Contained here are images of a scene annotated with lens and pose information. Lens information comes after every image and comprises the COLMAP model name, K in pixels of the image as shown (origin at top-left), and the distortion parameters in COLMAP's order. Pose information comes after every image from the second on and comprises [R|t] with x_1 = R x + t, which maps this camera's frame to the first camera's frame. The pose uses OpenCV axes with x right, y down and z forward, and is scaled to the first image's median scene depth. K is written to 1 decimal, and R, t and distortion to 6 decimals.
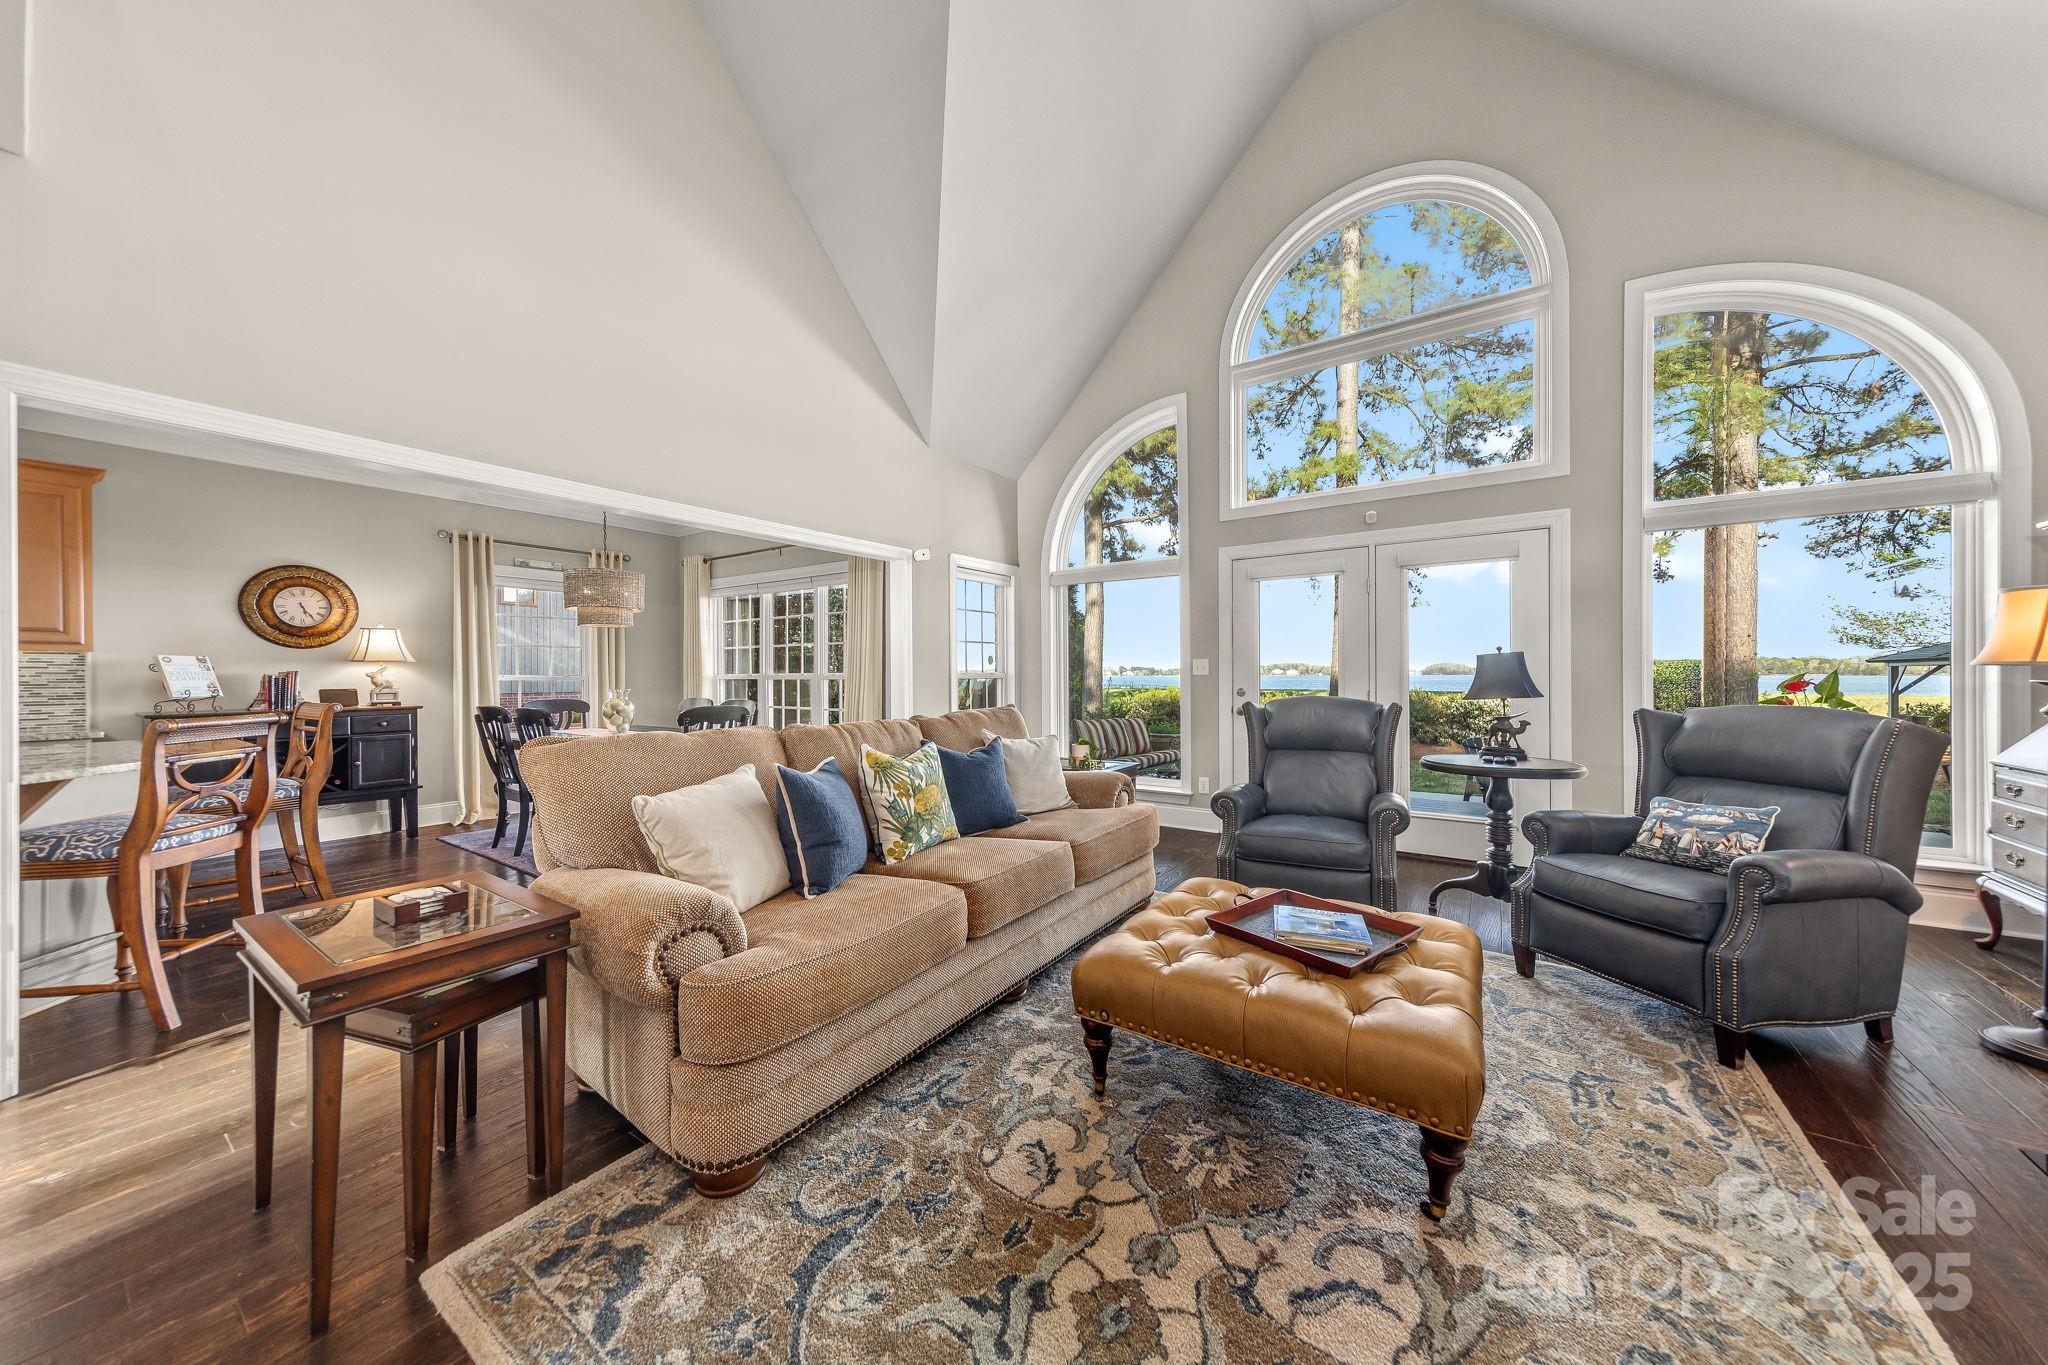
lens RADIAL K [[685.3, 0, 1007.6], [0, 685.3, 678.0], [0, 0, 1]] dist [0.009826, -0.000071]
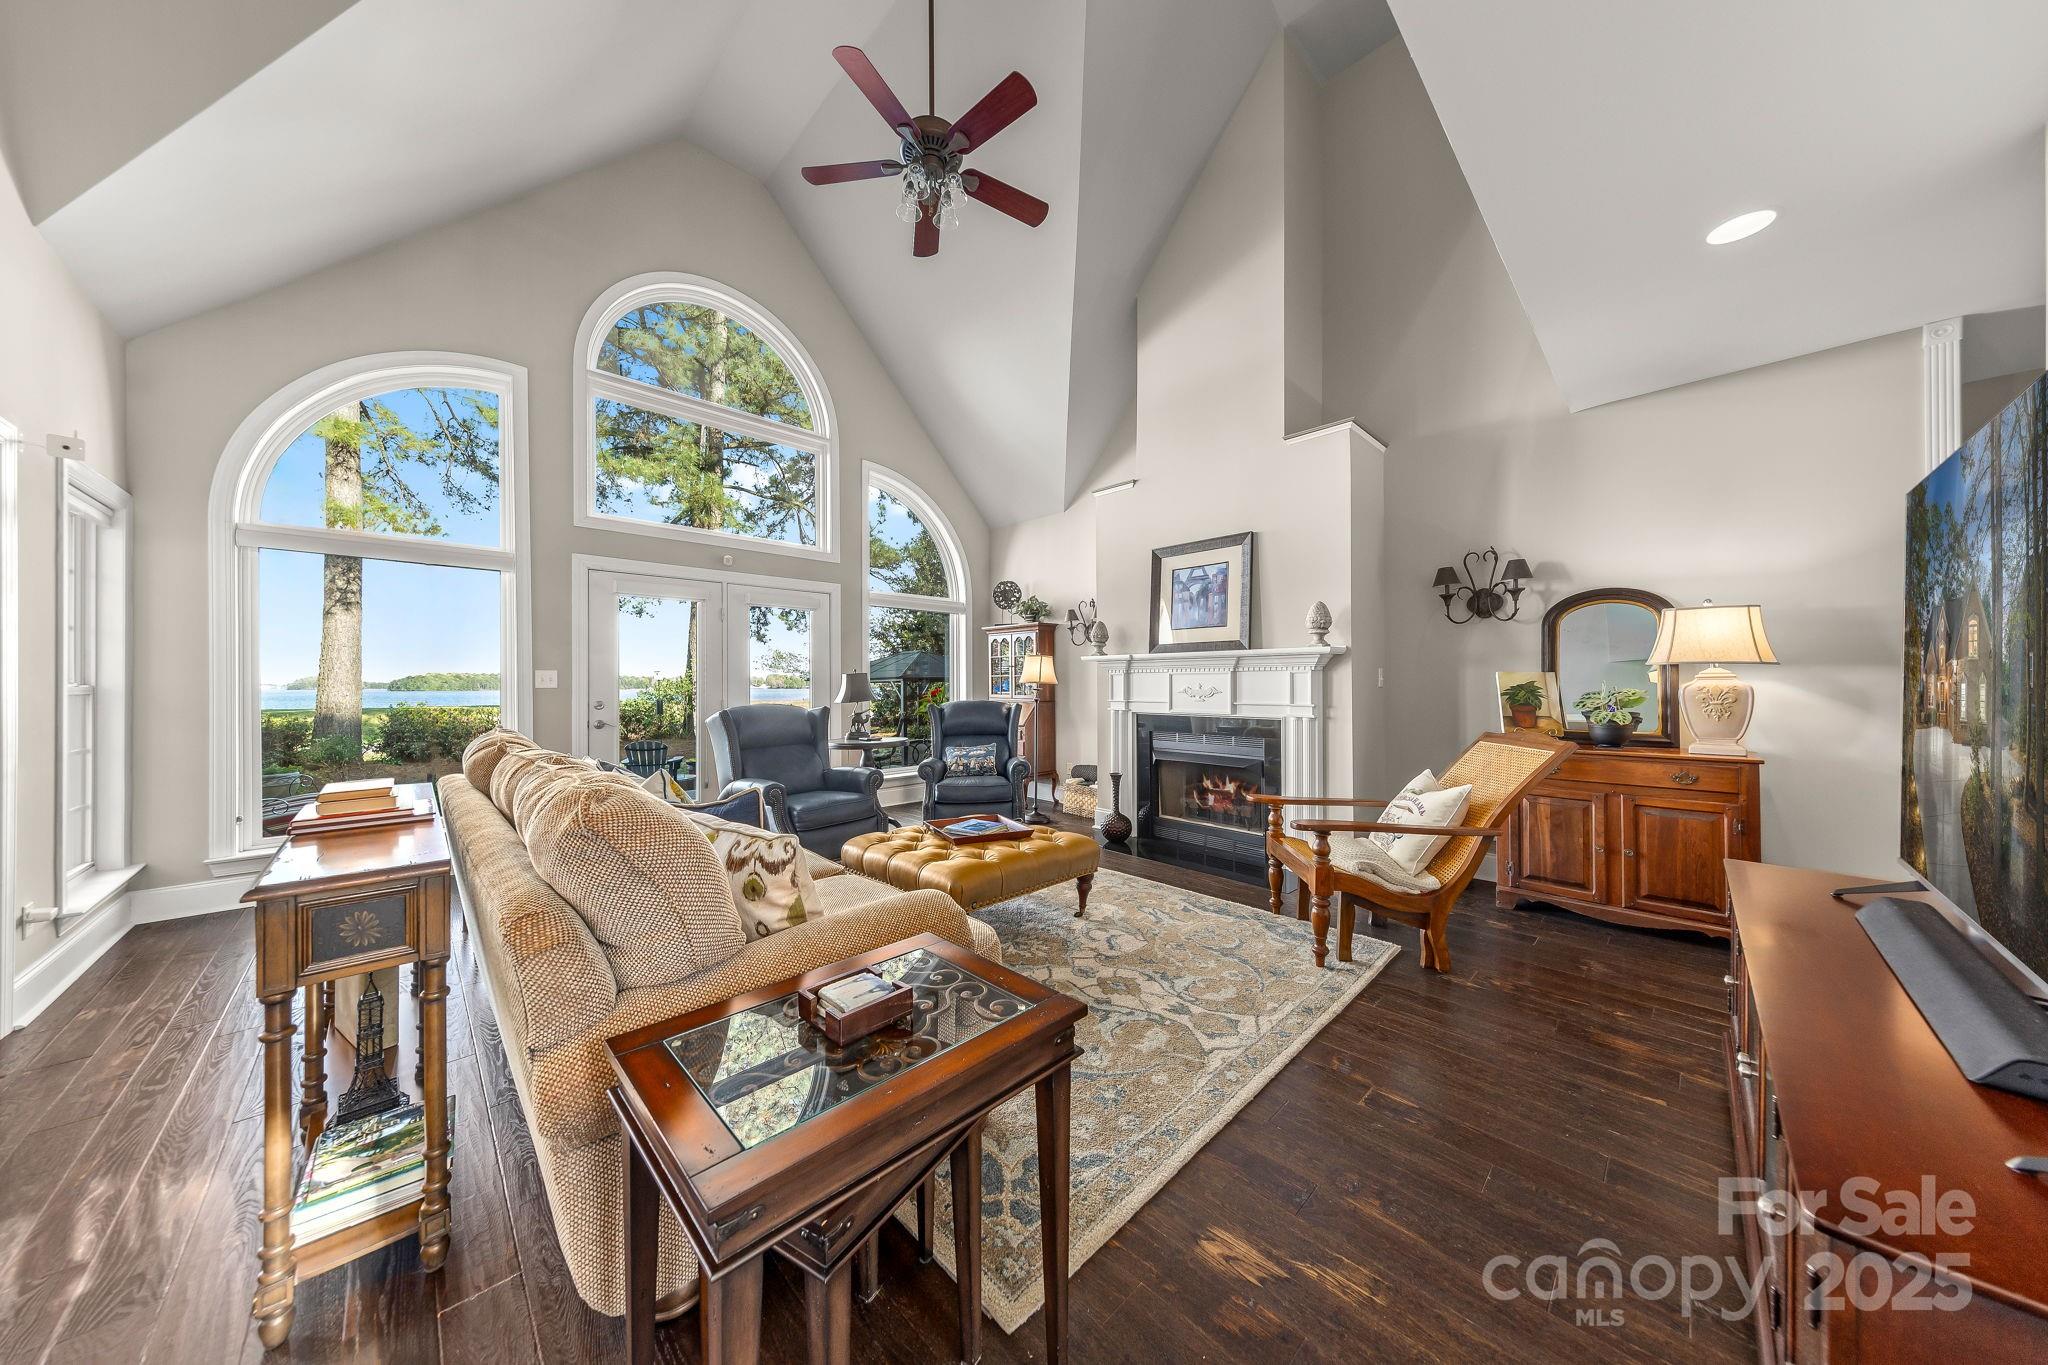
lens RADIAL K [[651.5, 0, 1033.5], [0, 651.5, 686.6], [0, 0, 1]] dist [0.000210, -0.000025]
pose [[0.177459, 0.000349, 0.984128, -1.121968], [0.007228, 0.999973, -0.001658, 0.000504], [-0.984102, 0.007408, 0.177451, 0.530596]]
